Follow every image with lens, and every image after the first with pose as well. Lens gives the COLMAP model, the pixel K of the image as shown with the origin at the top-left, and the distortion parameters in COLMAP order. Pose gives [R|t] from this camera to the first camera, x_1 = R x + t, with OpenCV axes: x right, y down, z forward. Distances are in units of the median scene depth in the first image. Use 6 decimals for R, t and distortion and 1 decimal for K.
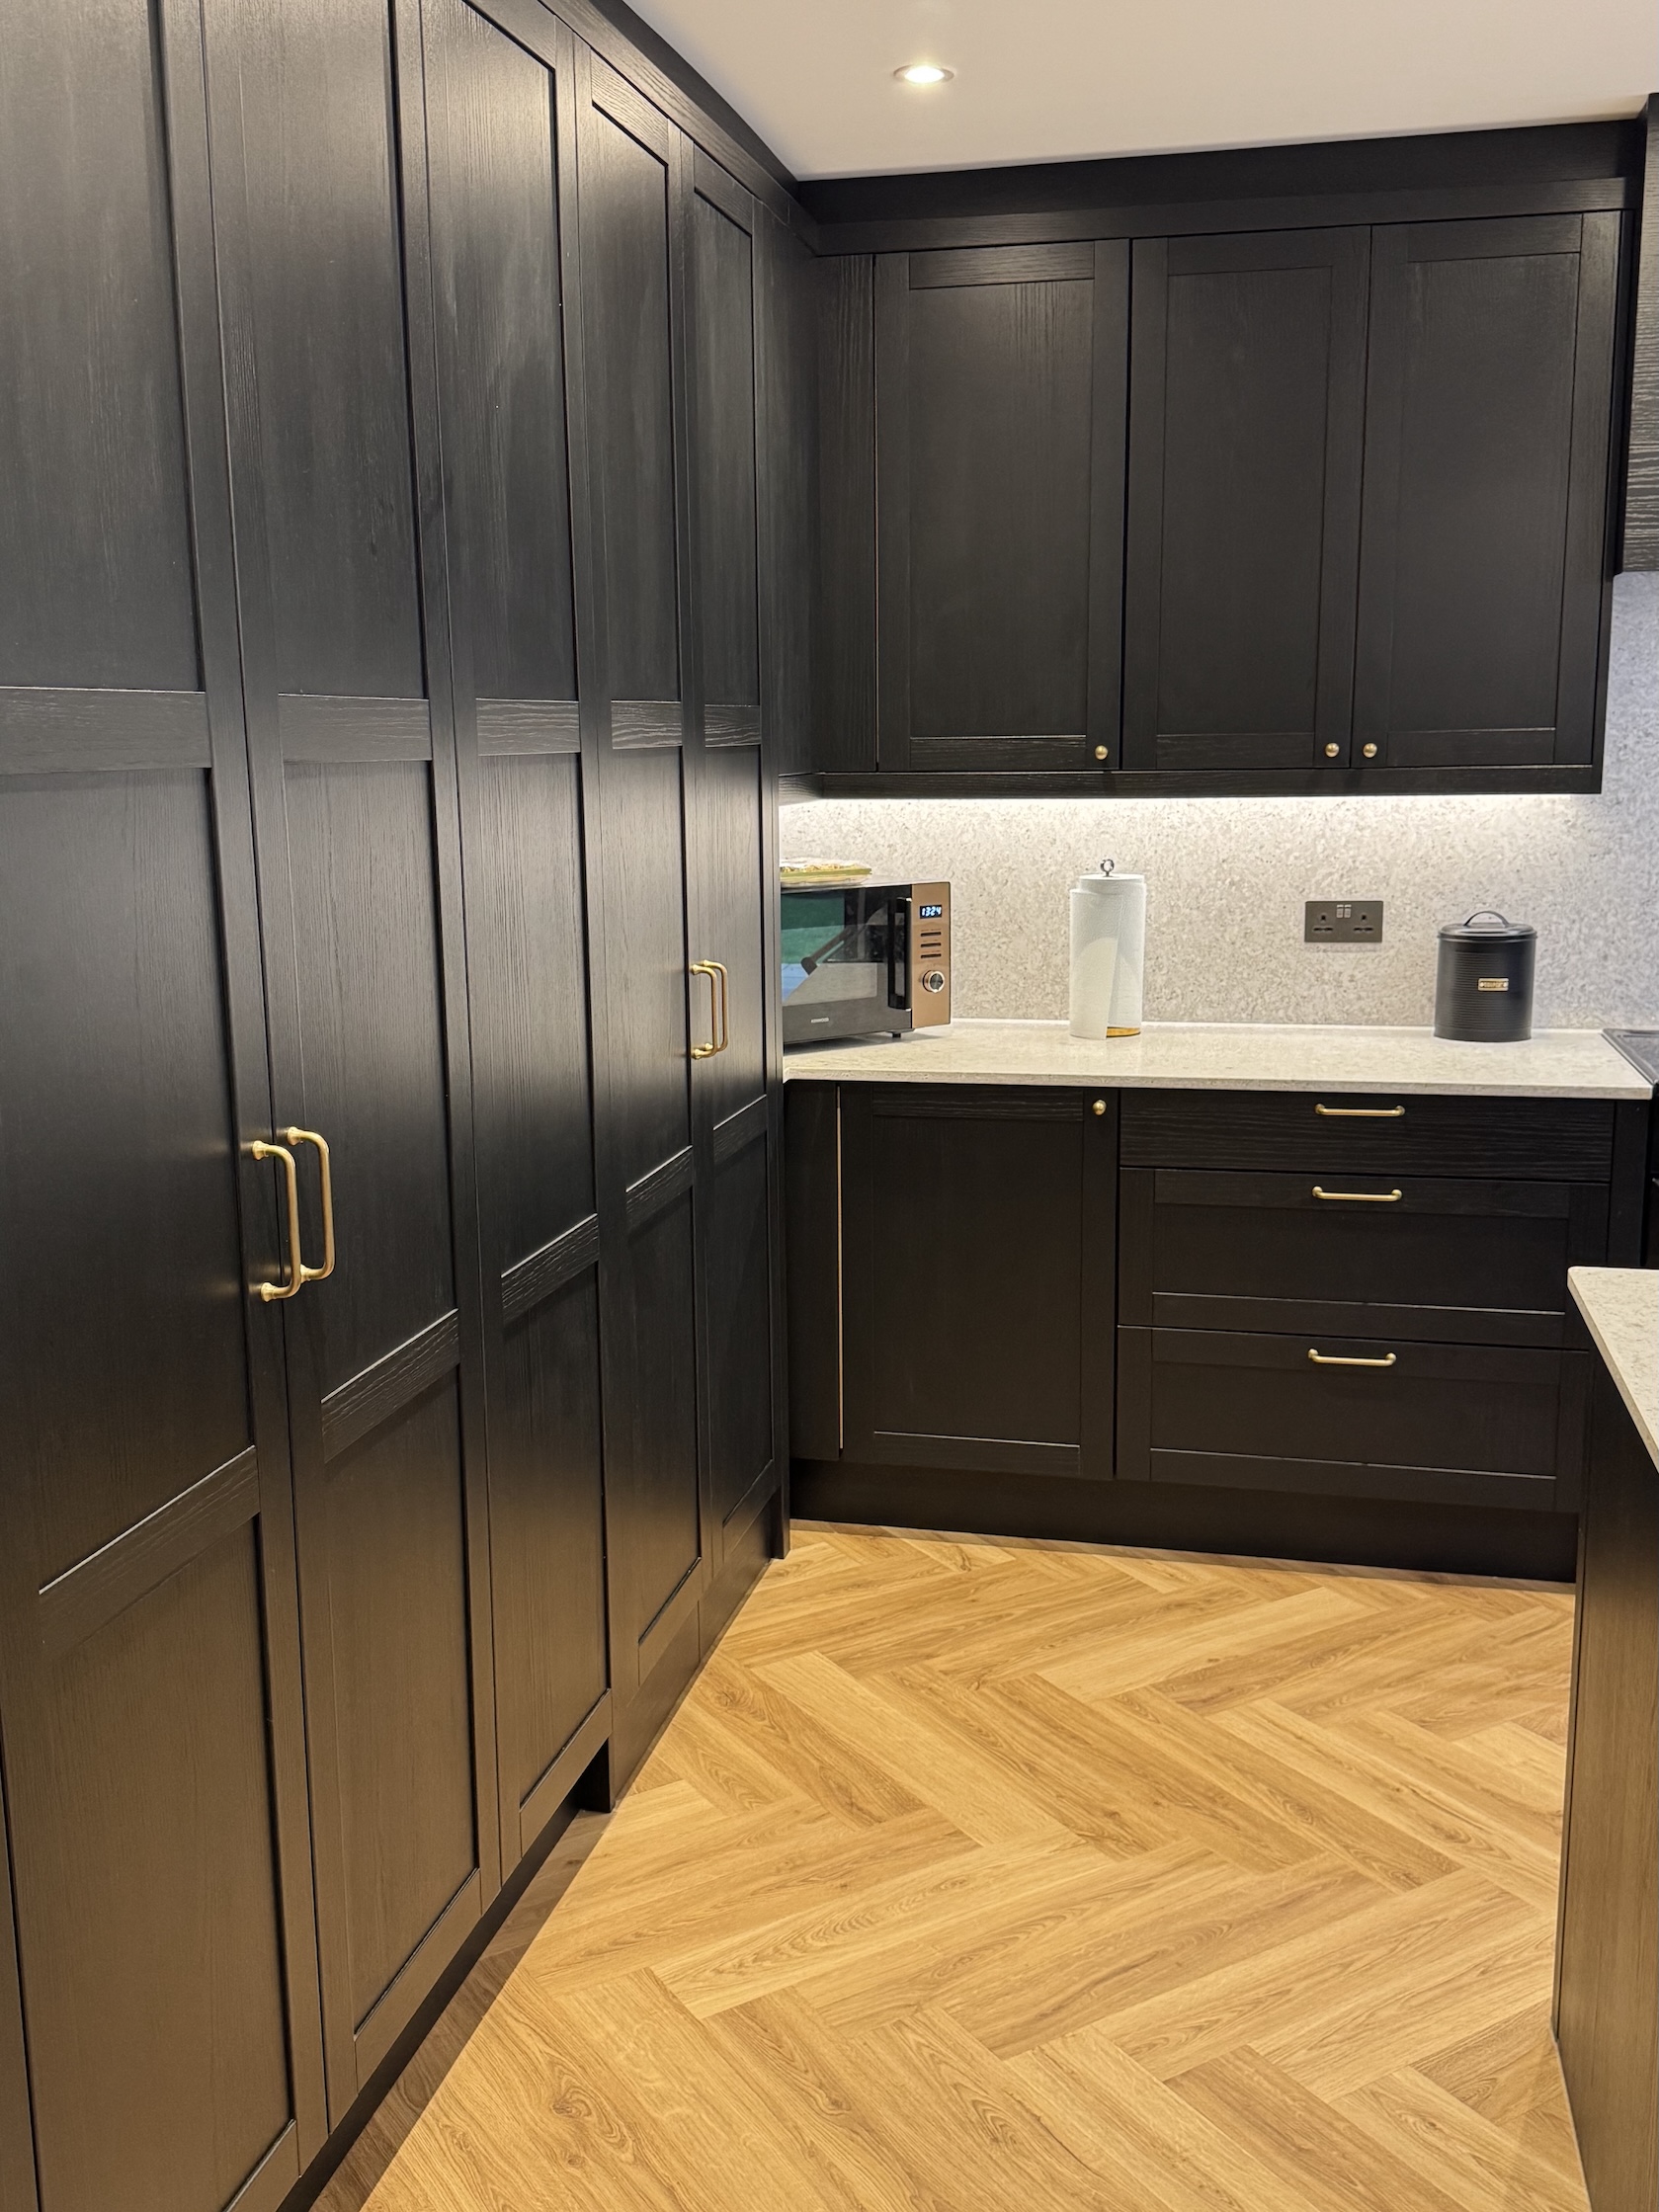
lens RADIAL K [[2075.2, 0, 748.6], [0, 2075.2, 1145.0], [0, 0, 1]] dist [-0.031031, 0.000000]
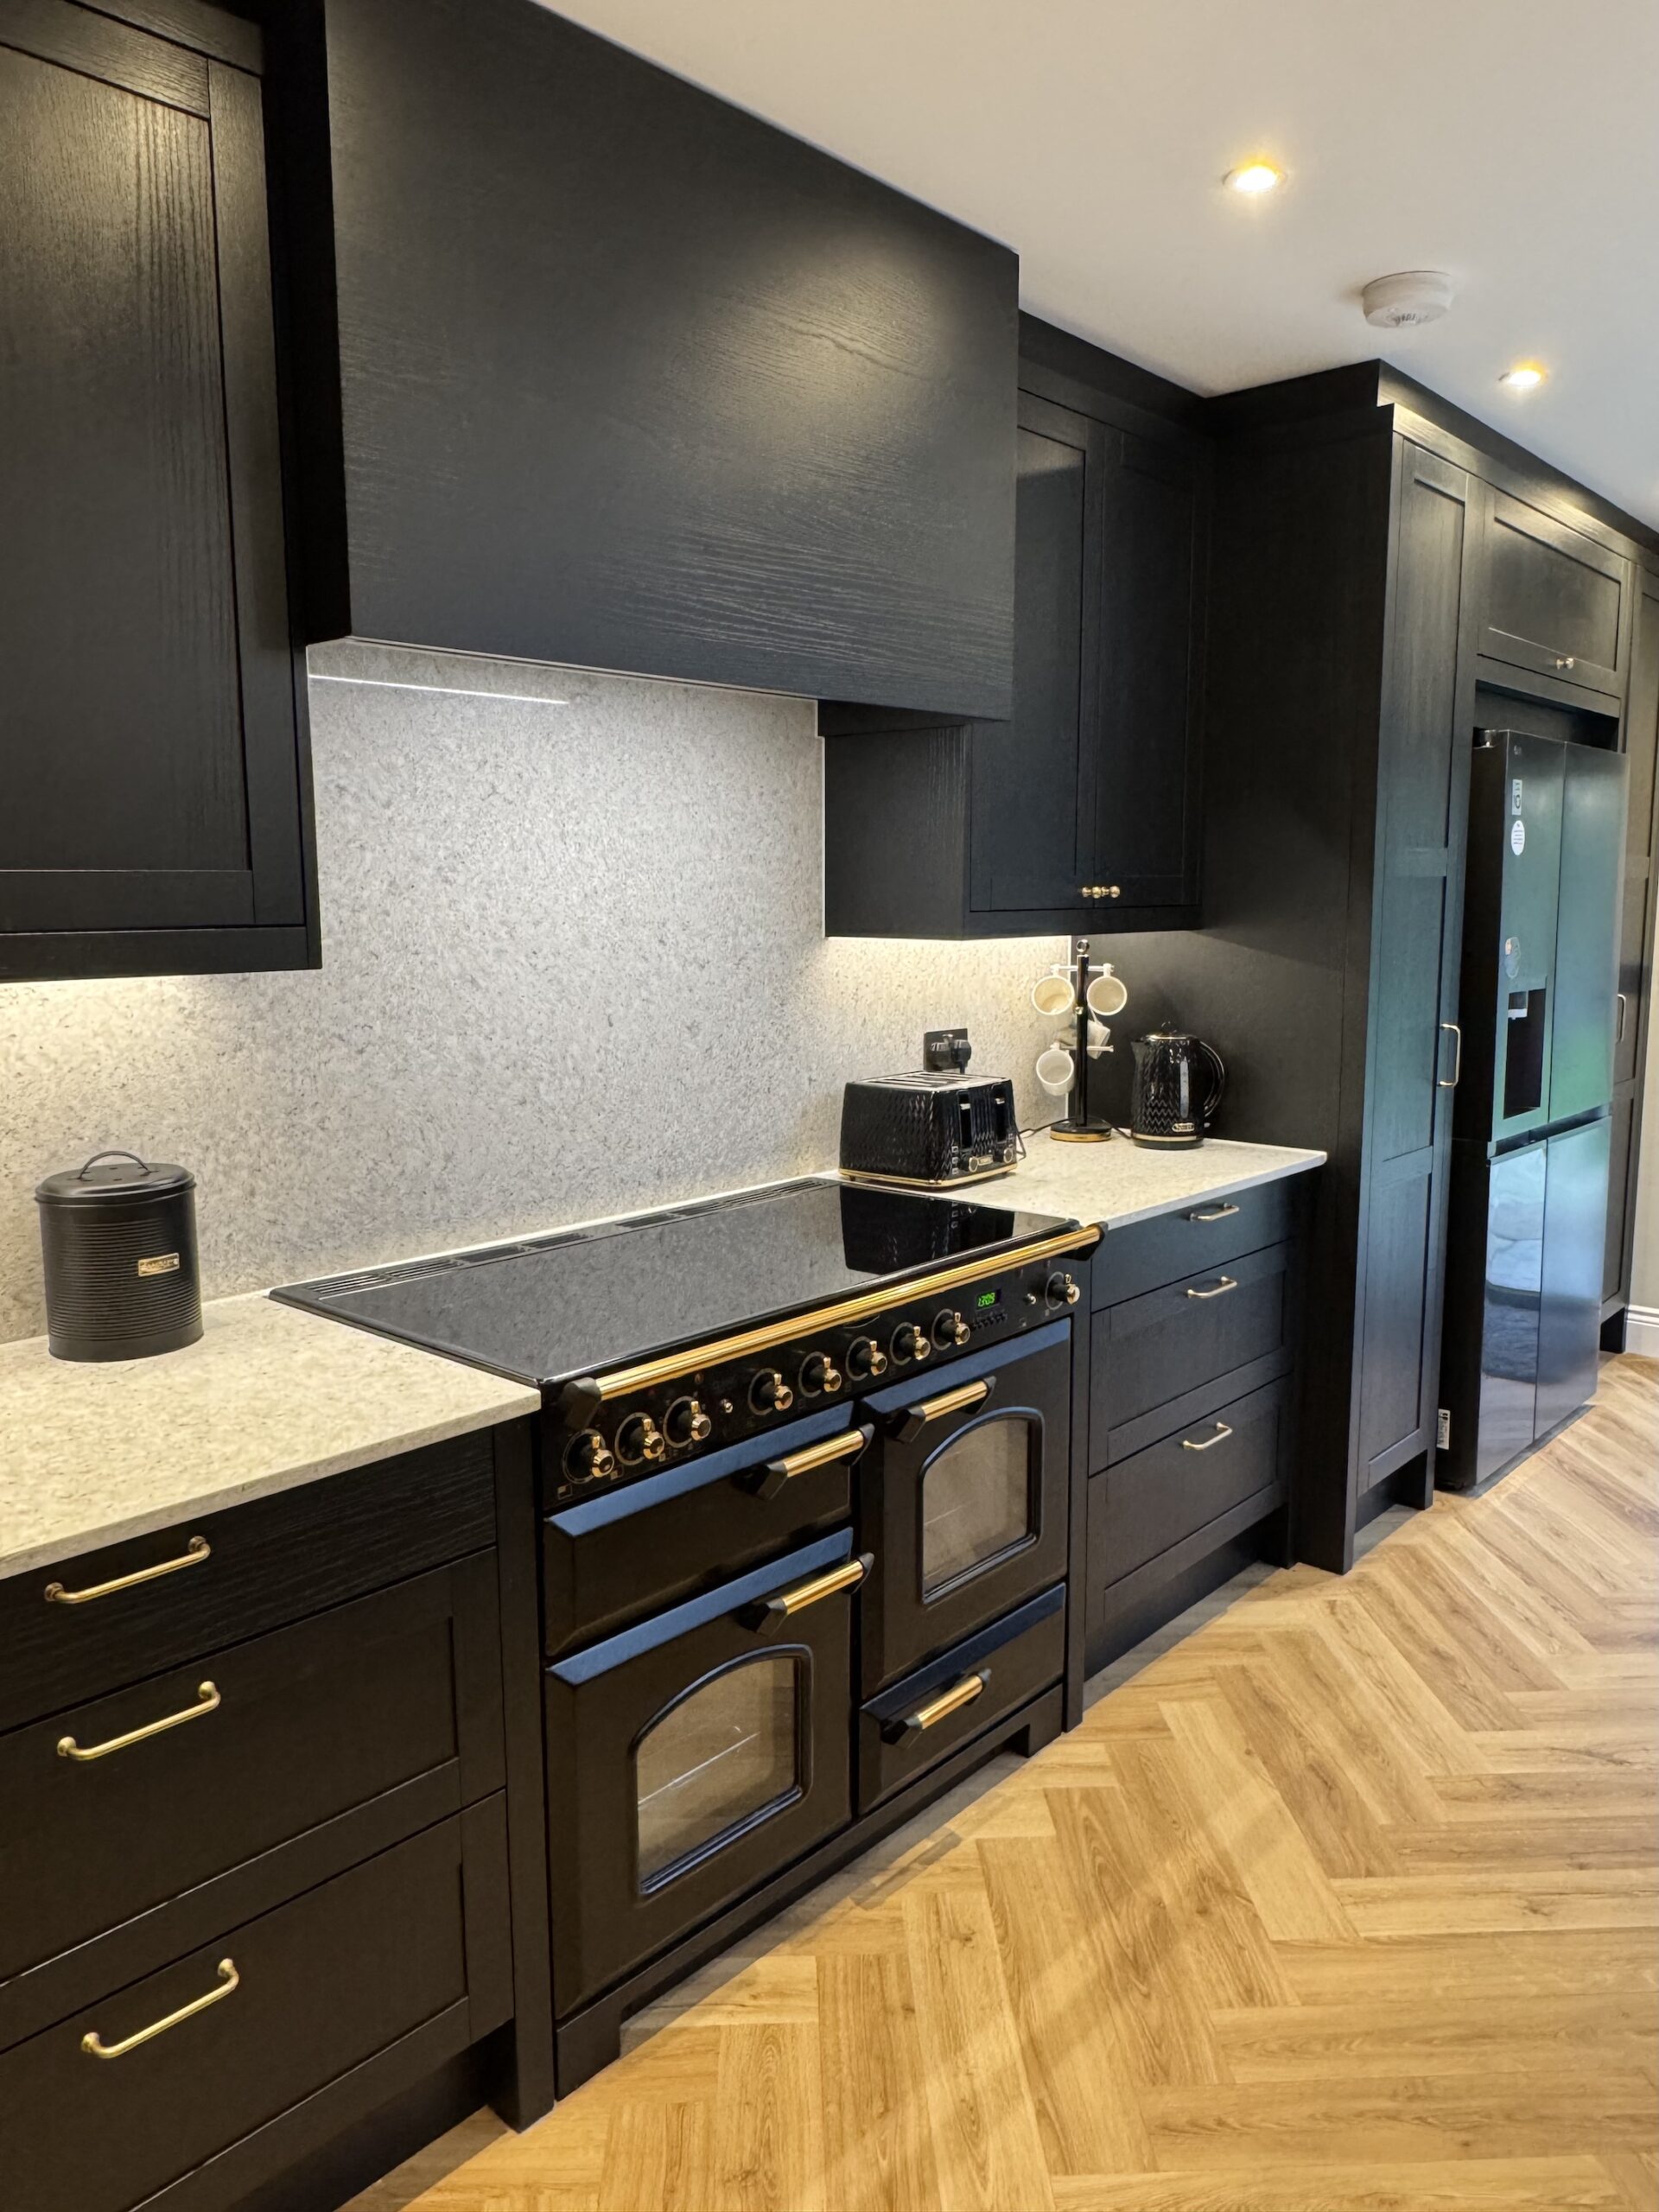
lens RADIAL K [[1565.1, 0, 828.9], [0, 1565.1, 1110.0], [0, 0, 1]] dist [0.015070, -0.005279]
pose [[0.462884, -0.110672, 0.879483, 0.034098], [0.166678, 0.985344, 0.036268, -0.120230], [-0.870607, 0.129803, 0.474547, 0.640000]]
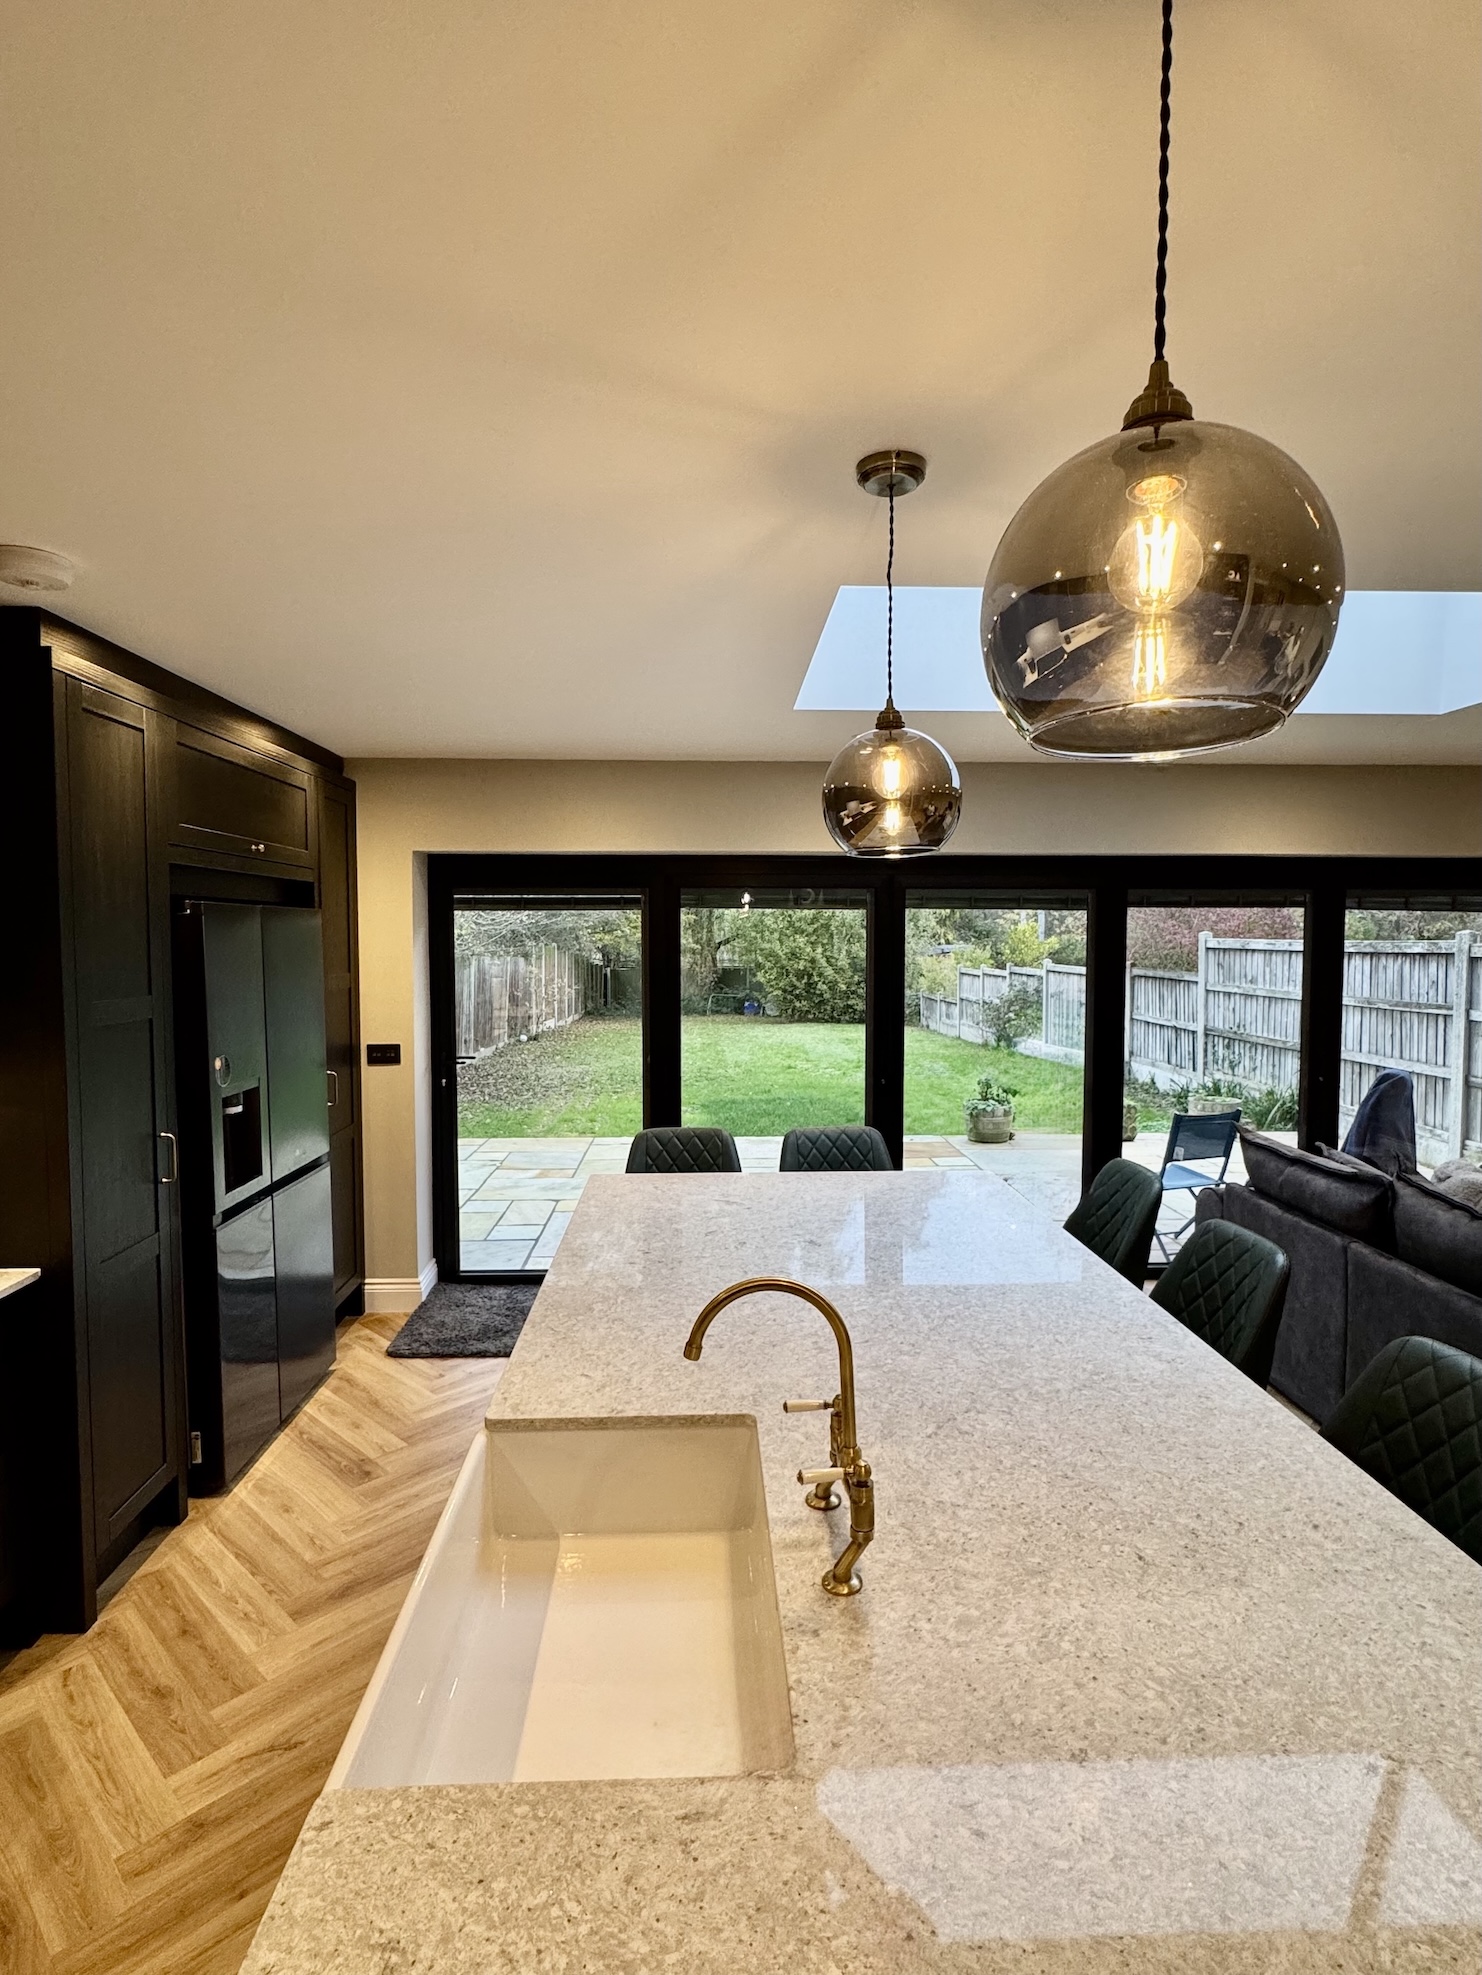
lens RADIAL K [[1034.7, 0, 742.4], [0, 1034.7, 984.1], [0, 0, 1]] dist [-0.004209, 0.002476]
pose [[-0.279508, -0.028732, 0.959714, 0.184388], [0.191337, 0.977837, 0.085000, -0.170300], [-0.940886, 0.207387, -0.267815, 0.525173]]
